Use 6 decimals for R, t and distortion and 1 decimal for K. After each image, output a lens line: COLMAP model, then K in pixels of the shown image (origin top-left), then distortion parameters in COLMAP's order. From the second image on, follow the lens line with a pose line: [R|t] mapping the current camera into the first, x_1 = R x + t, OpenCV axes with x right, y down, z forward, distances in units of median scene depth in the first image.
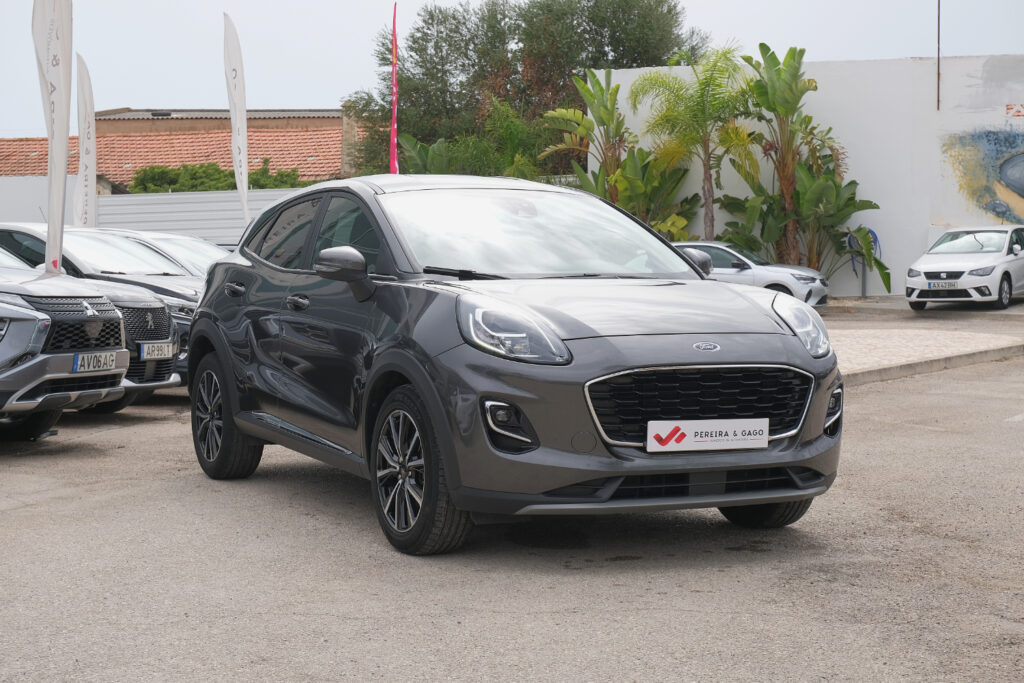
lens RADIAL K [[1799.1, 0, 512.0], [0, 1799.1, 341.5], [0, 0, 1]] dist [-0.050103, -0.008090]
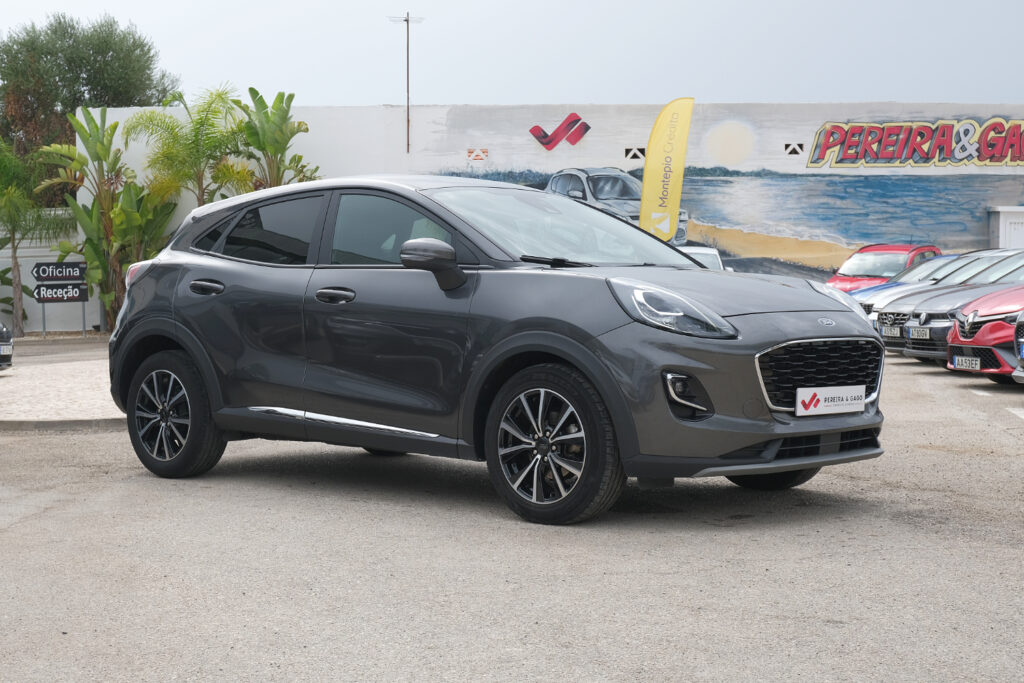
lens RADIAL K [[1656.0, 0, 512.0], [0, 1656.0, 341.5], [0, 0, 1]] dist [-0.034607, -0.085259]
pose [[0.934226, -0.016731, 0.356288, -0.286854], [0.023083, 0.999641, -0.013585, 0.015863], [-0.355933, 0.020916, 0.934277, 0.066286]]
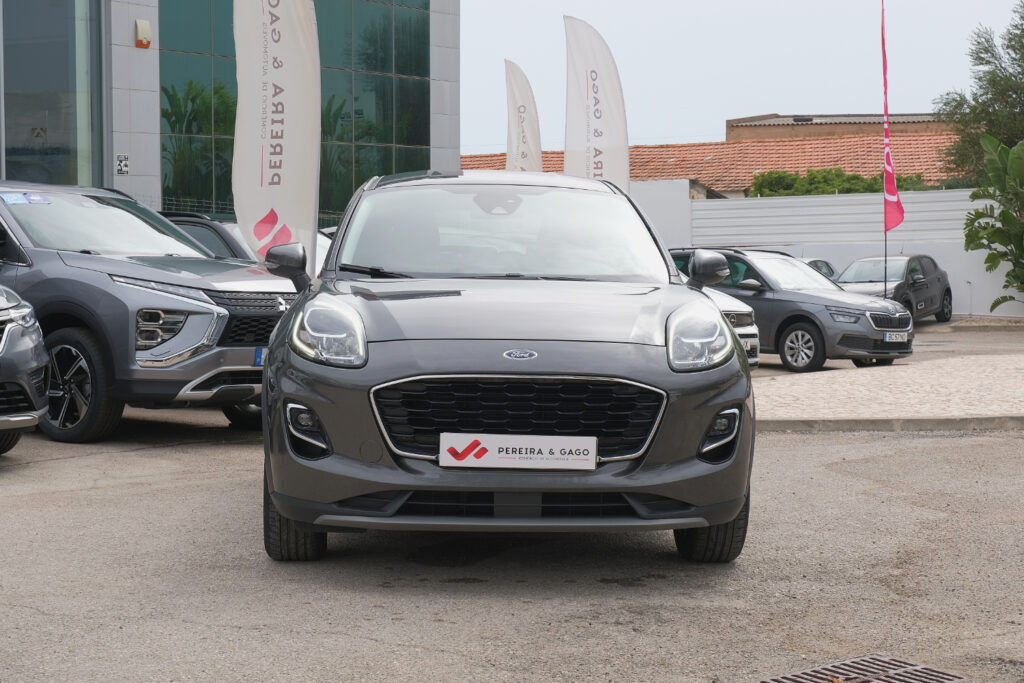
lens RADIAL K [[1799.1, 0, 512.0], [0, 1799.1, 341.5], [0, 0, 1]] dist [-0.050103, -0.008090]
pose [[0.923335, 0.029770, -0.382839, 0.291343], [-0.031199, 0.999510, 0.002477, -0.003731], [0.382725, 0.009657, 0.923812, 0.101850]]
